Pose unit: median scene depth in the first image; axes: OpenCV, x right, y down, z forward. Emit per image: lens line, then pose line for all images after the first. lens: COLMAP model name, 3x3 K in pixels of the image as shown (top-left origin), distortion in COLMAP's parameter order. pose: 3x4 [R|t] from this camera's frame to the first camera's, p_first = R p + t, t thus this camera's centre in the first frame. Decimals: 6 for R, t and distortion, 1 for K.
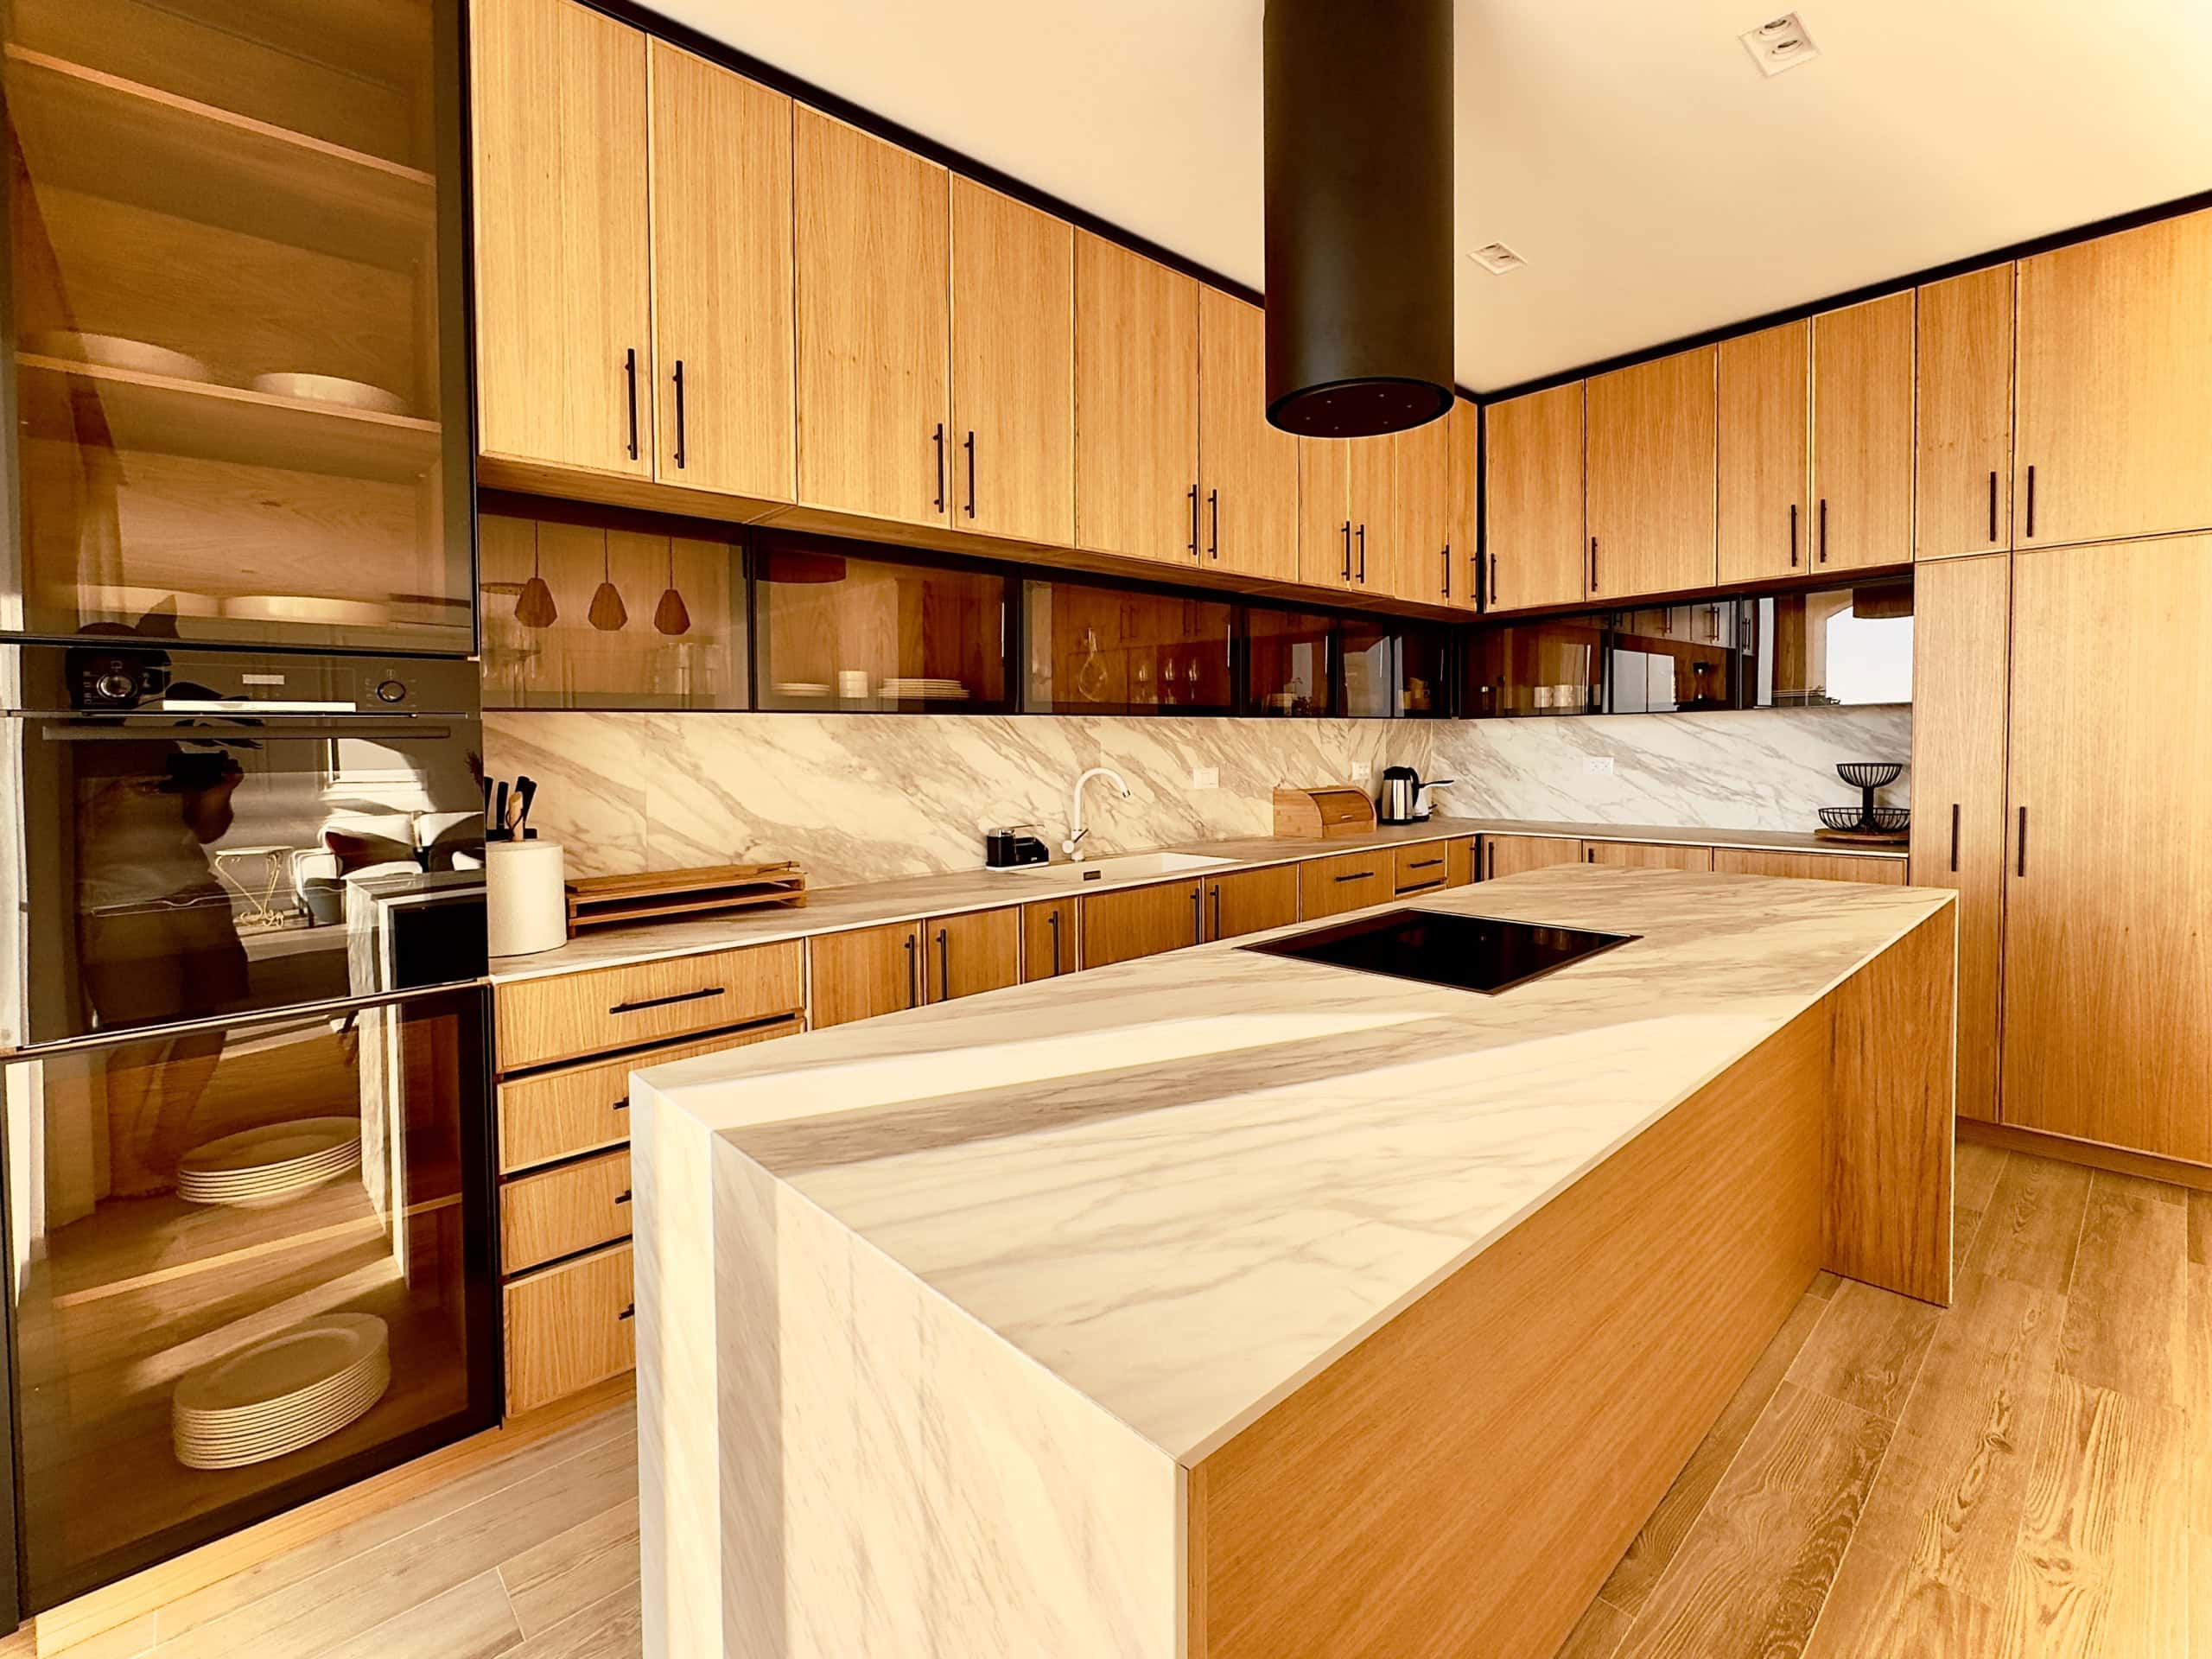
lens RADIAL K [[981.8, 0, 1106.1], [0, 981.8, 676.6], [0, 0, 1]] dist [0.000744, 0.000304]
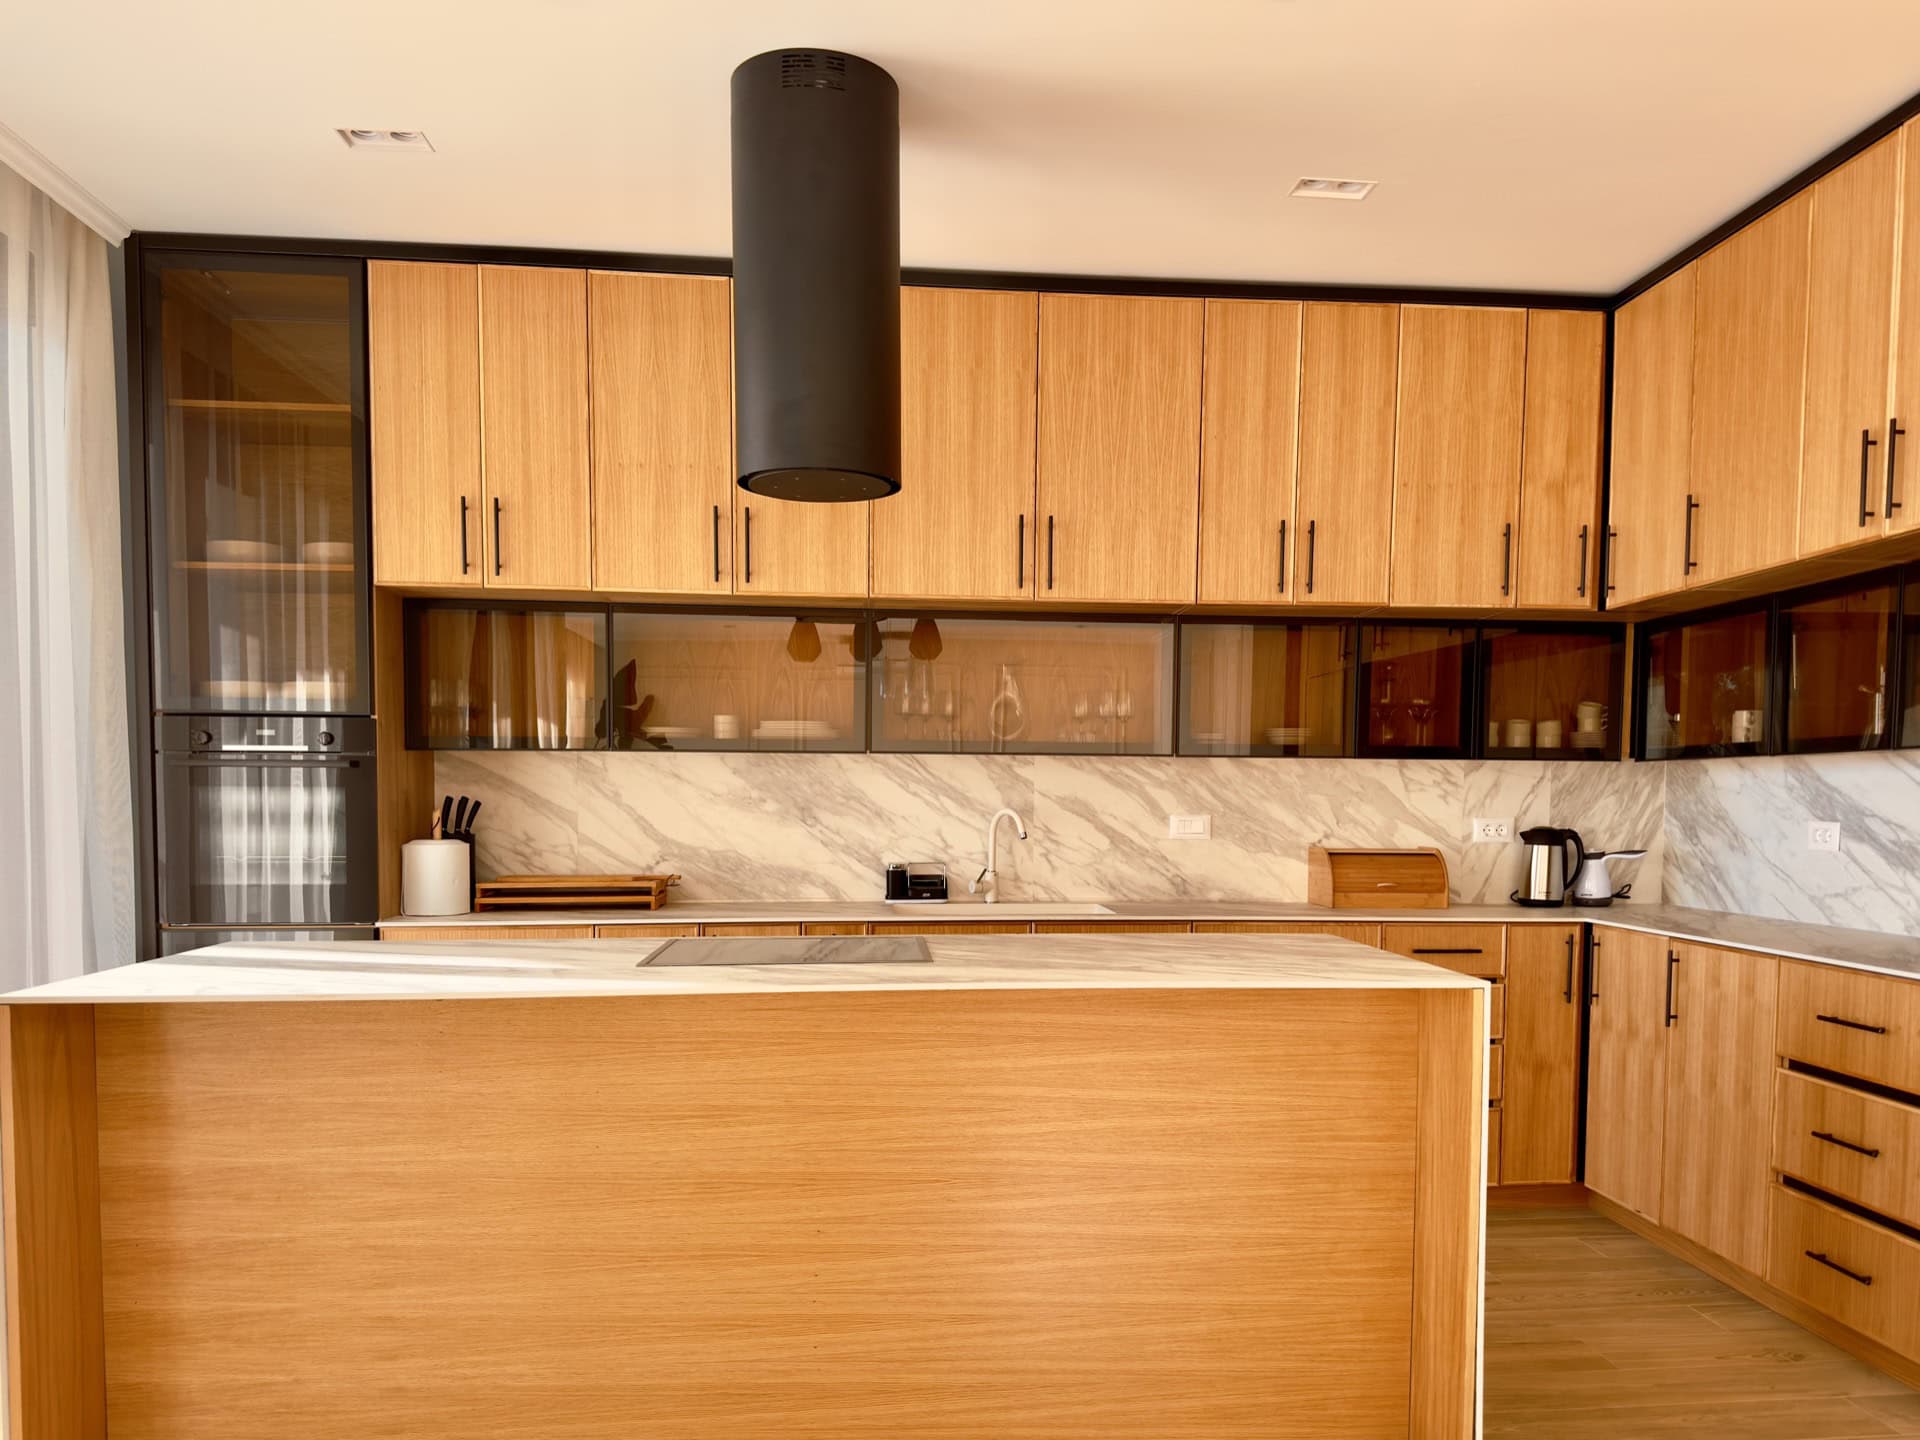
lens RADIAL K [[1351.7, 0, 961.4], [0, 1351.7, 709.7], [0, 0, 1]] dist [0.092813, -0.002850]
pose [[0.791510, -0.019622, -0.610841, 0.834907], [0.022094, 0.999750, -0.003486, -0.000281], [0.610757, -0.010737, 0.791745, -0.088385]]
